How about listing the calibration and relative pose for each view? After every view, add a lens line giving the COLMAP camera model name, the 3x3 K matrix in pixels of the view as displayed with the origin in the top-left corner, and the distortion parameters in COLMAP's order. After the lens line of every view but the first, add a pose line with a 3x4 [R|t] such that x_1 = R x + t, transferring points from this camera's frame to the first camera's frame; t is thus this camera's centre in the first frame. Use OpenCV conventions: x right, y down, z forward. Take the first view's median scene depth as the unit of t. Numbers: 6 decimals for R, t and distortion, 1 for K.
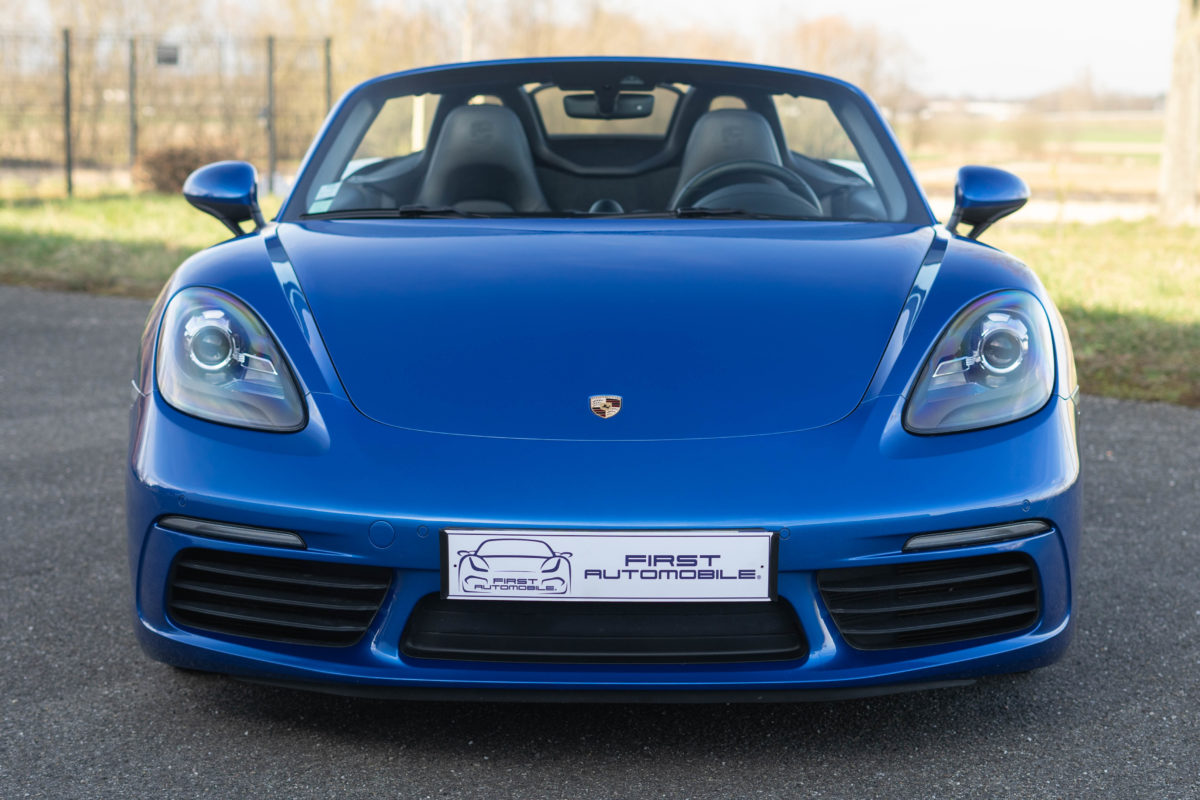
lens RADIAL K [[2398.3, 0, 600.0], [0, 2398.3, 400.0], [0, 0, 1]] dist [-0.011337, 0.026250]
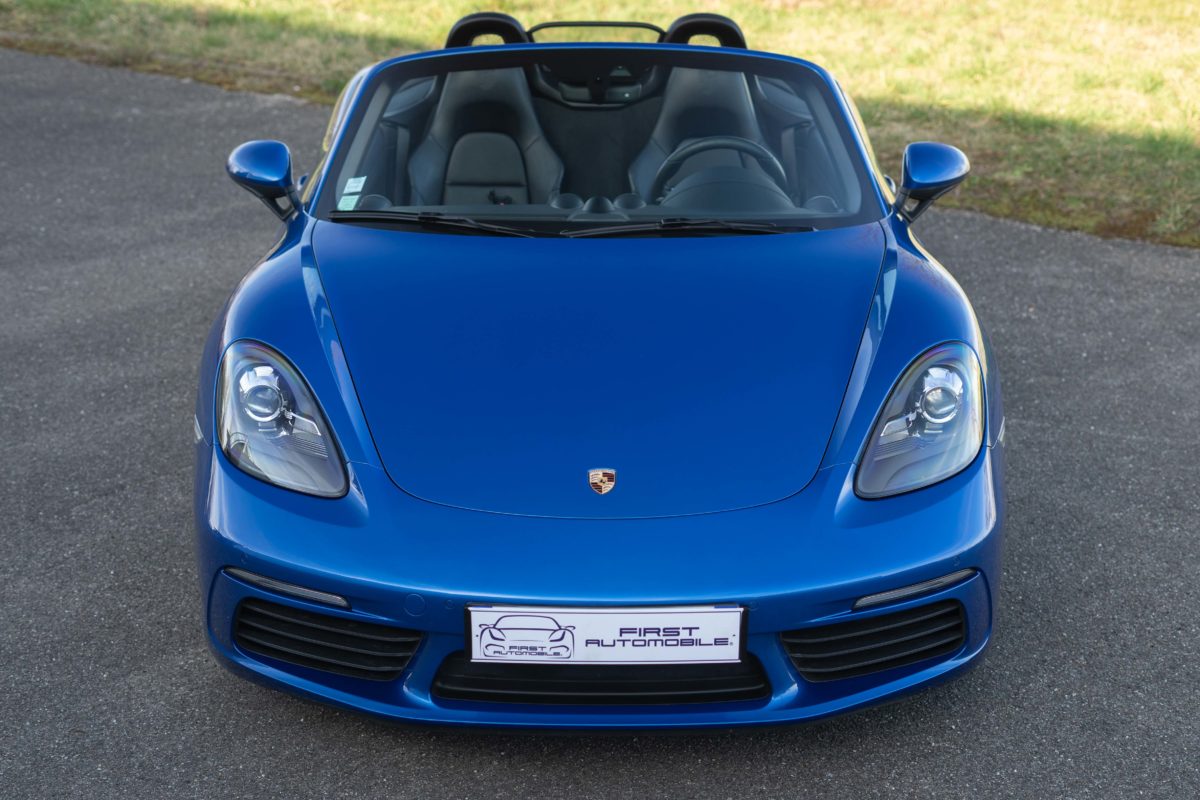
lens RADIAL K [[2136.0, 0, 588.2], [0, 2136.0, 366.3], [0, 0, 1]] dist [-0.011575, -0.009077]
pose [[0.999986, -0.002578, 0.004725, -0.008733], [0.001639, 0.982000, 0.188874, -0.235847], [-0.005127, -0.188863, 0.981990, -0.017533]]
